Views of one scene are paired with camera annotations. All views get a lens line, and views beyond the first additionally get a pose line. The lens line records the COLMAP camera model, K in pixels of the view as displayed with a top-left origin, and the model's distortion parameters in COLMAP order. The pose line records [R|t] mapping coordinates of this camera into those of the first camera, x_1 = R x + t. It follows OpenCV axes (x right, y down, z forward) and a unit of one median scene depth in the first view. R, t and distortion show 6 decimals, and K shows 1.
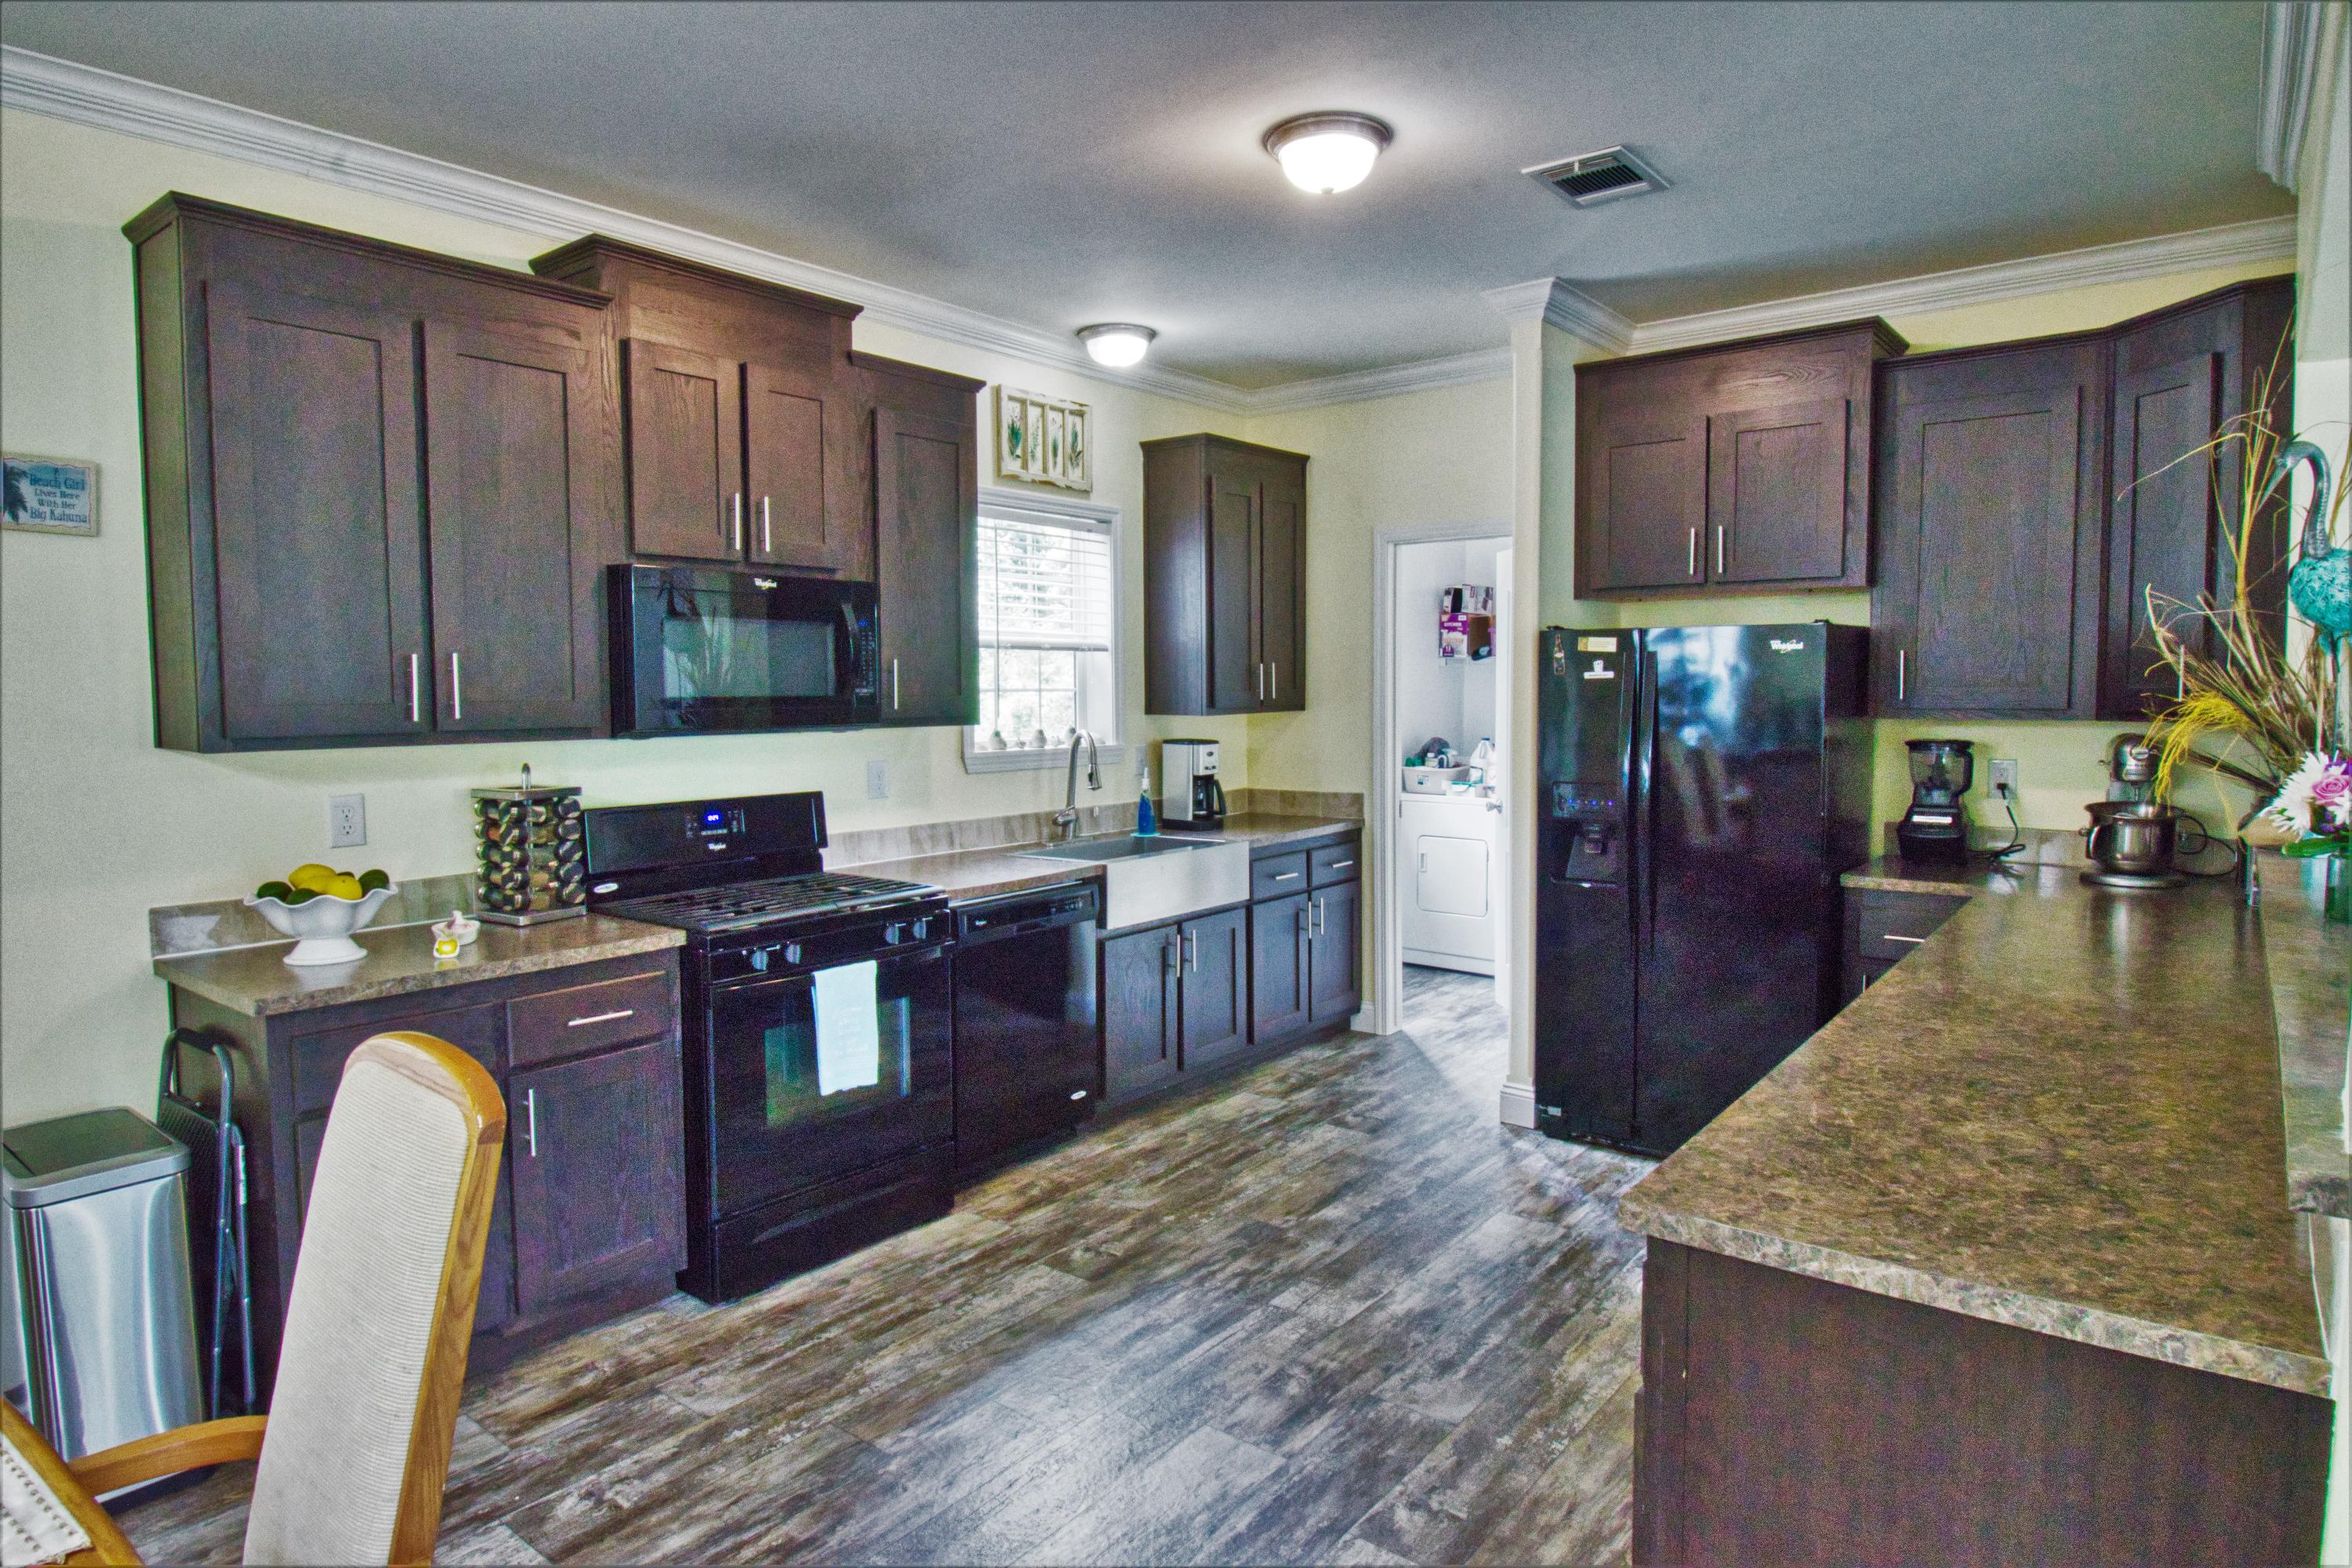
lens RADIAL K [[1336.6, 0, 1176.0], [0, 1336.6, 784.0], [0, 0, 1]] dist [-0.006231, -0.001079]
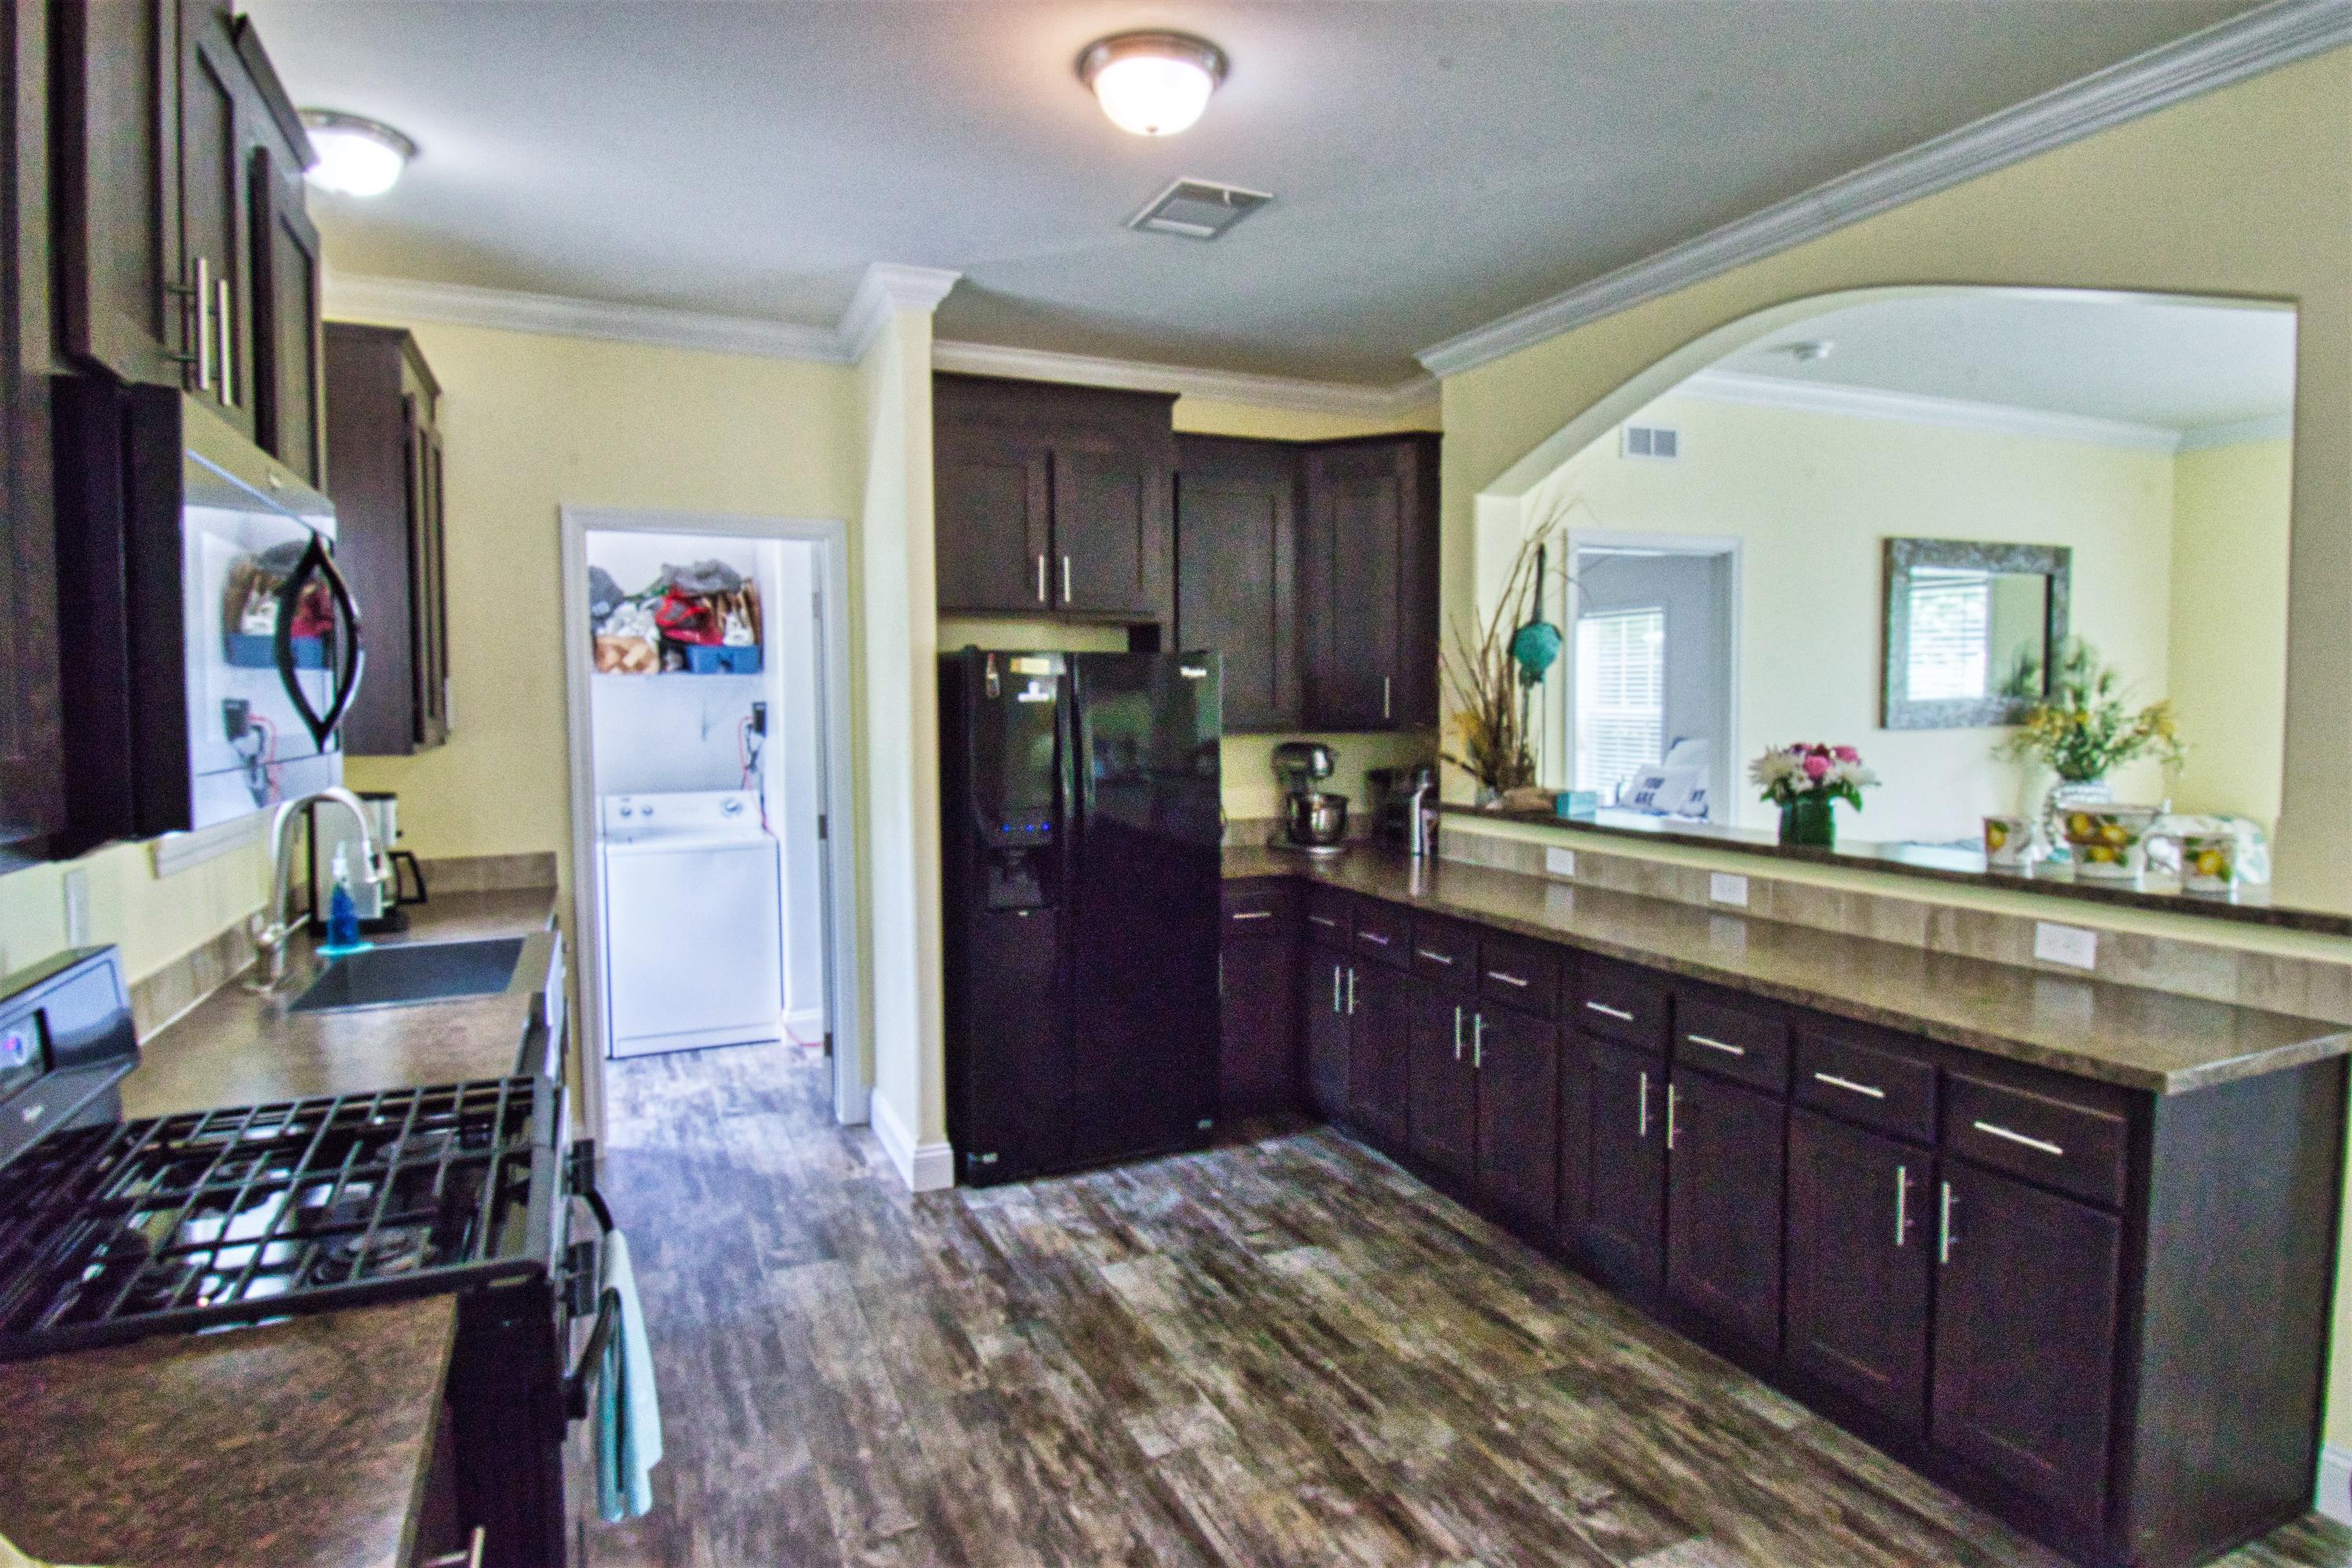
lens RADIAL K [[1288.8, 0, 1186.4], [0, 1288.8, 774.4], [0, 0, 1]] dist [0.009115, -0.027400]
pose [[0.457110, -0.047070, 0.888164, -0.561288], [0.070926, 0.997348, 0.016353, -0.038015], [-0.886578, 0.055518, 0.459236, 0.552764]]
